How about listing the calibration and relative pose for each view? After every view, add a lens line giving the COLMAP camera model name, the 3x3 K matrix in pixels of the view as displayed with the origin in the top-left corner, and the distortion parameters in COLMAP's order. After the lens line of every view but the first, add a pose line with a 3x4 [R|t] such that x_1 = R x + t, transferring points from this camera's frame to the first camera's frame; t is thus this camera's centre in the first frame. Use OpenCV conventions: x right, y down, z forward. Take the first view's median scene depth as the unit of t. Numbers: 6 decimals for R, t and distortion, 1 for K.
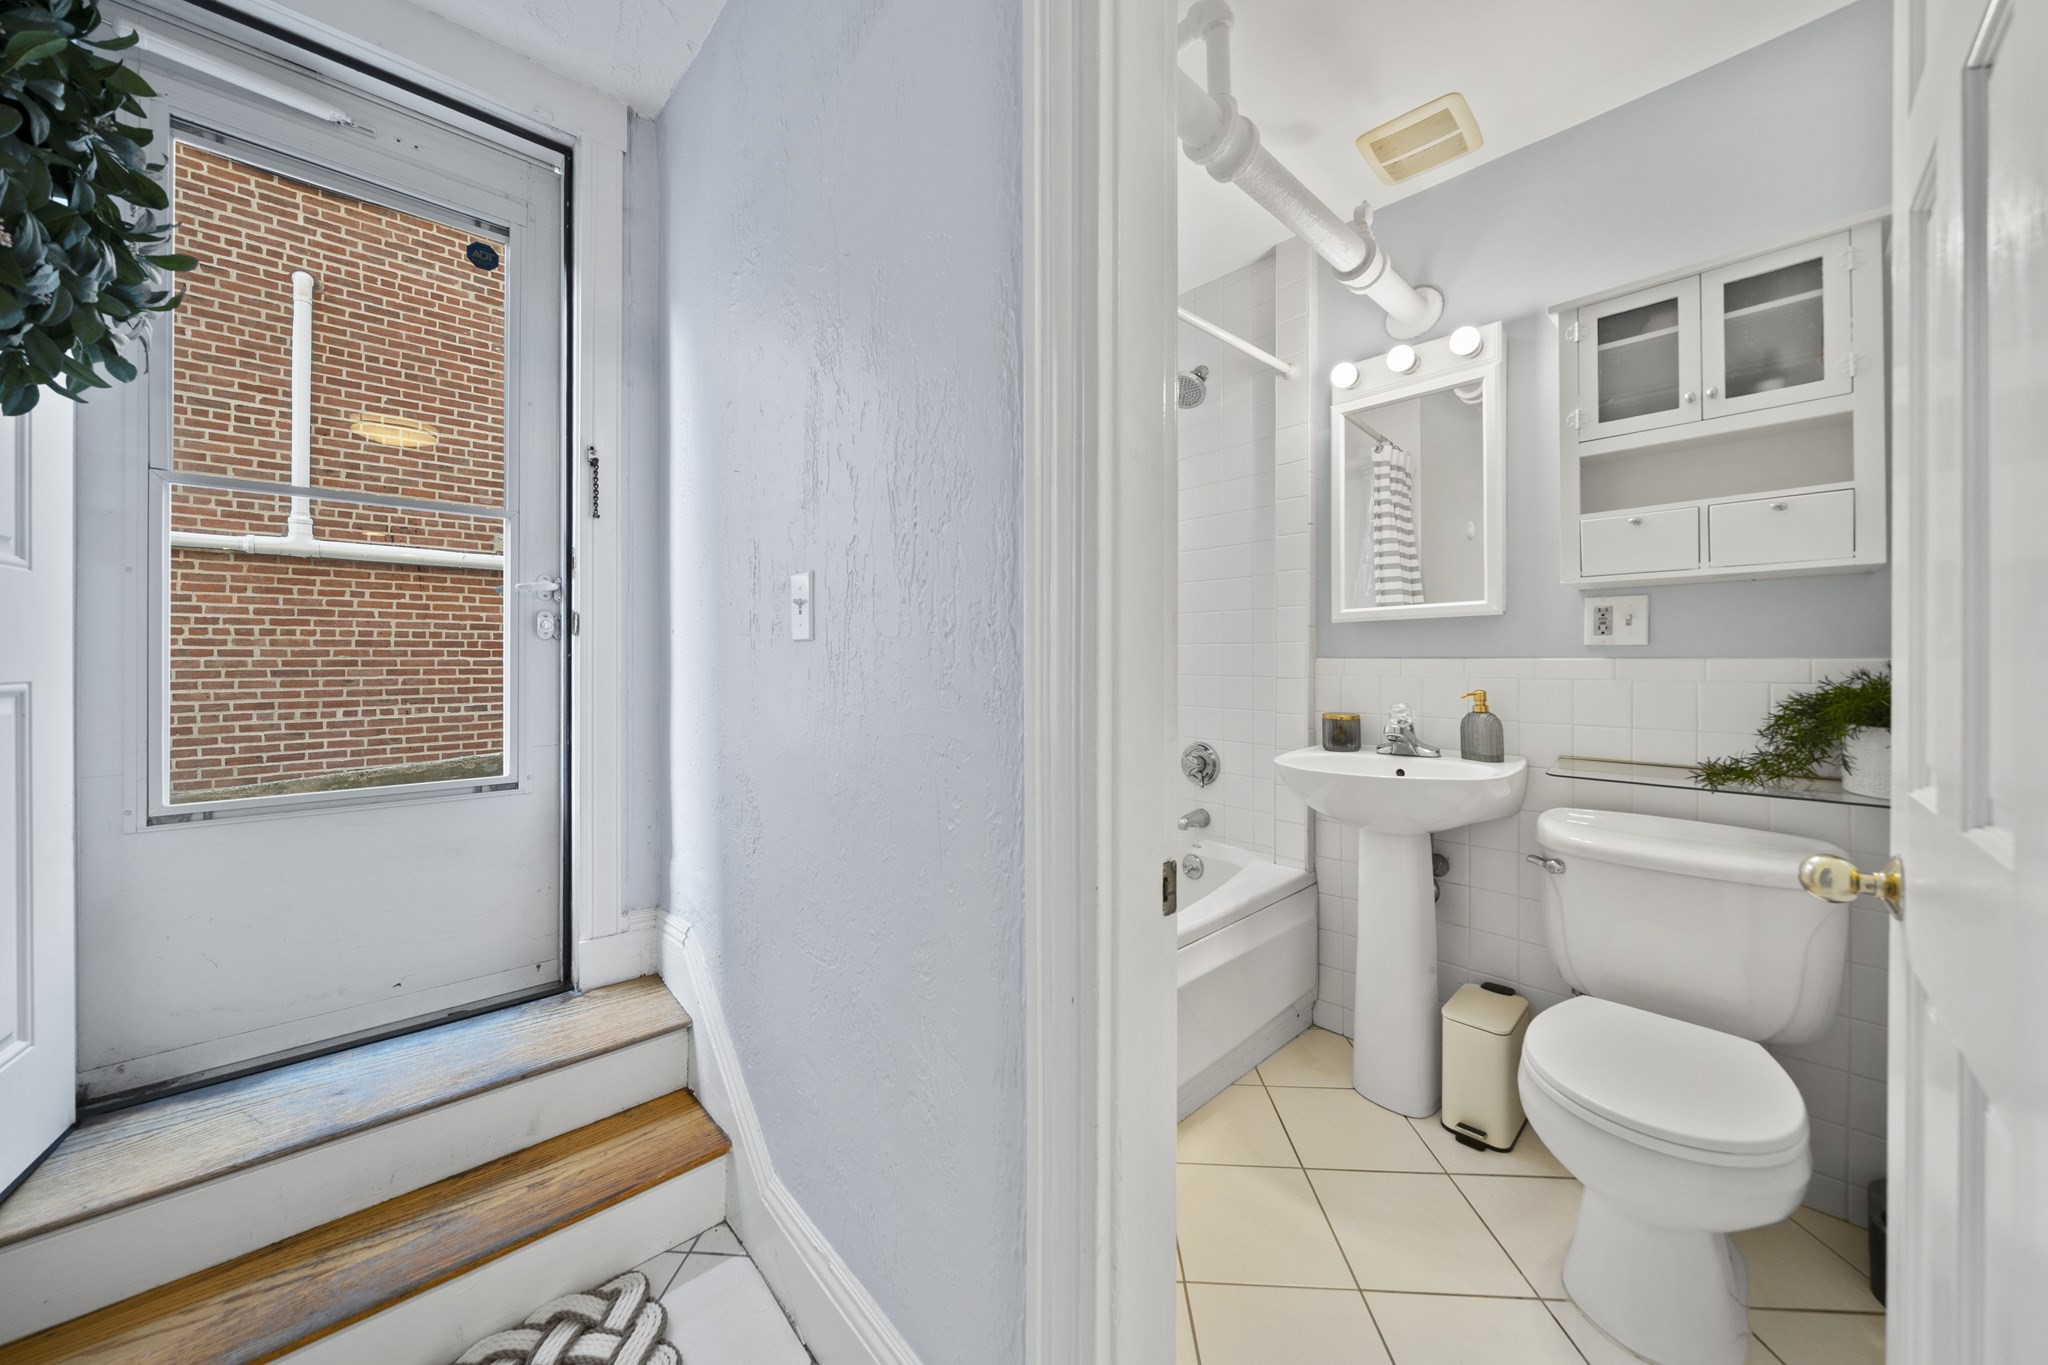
lens RADIAL K [[702.1, 0, 1028.5], [0, 702.1, 656.0], [0, 0, 1]] dist [-0.008447, 0.000527]
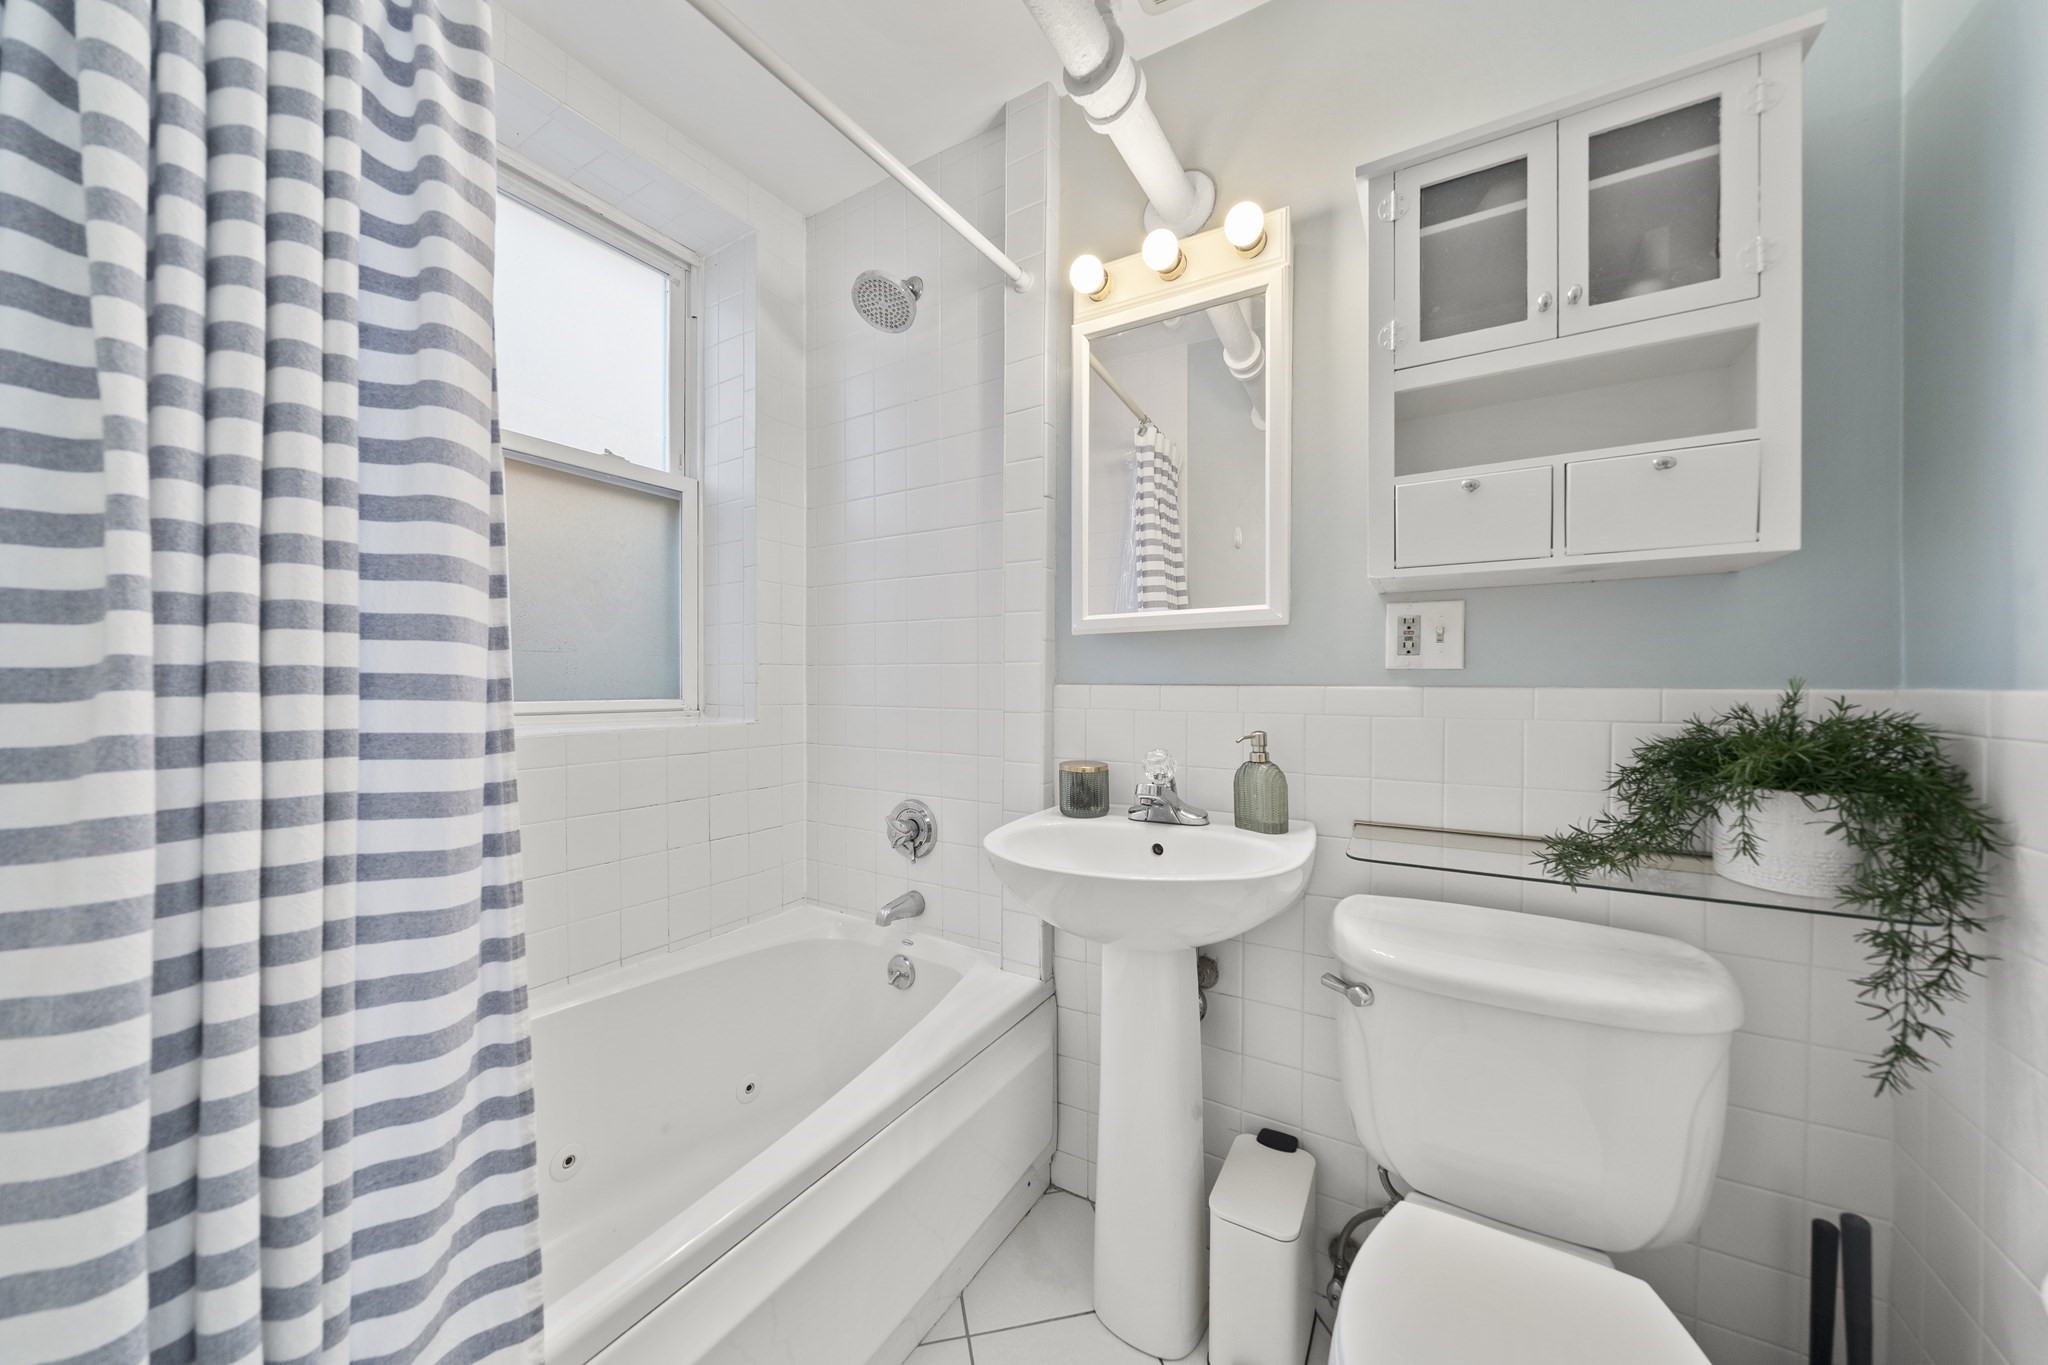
lens RADIAL K [[702.1, 0, 1029.5], [0, 702.1, 682.1], [0, 0, 1]] dist [-0.008447, 0.000527]
pose [[0.958806, 0.003472, 0.284041, 0.218892], [-0.004519, 0.999985, 0.003033, -0.001997], [-0.284027, -0.004192, 0.958807, 0.383016]]
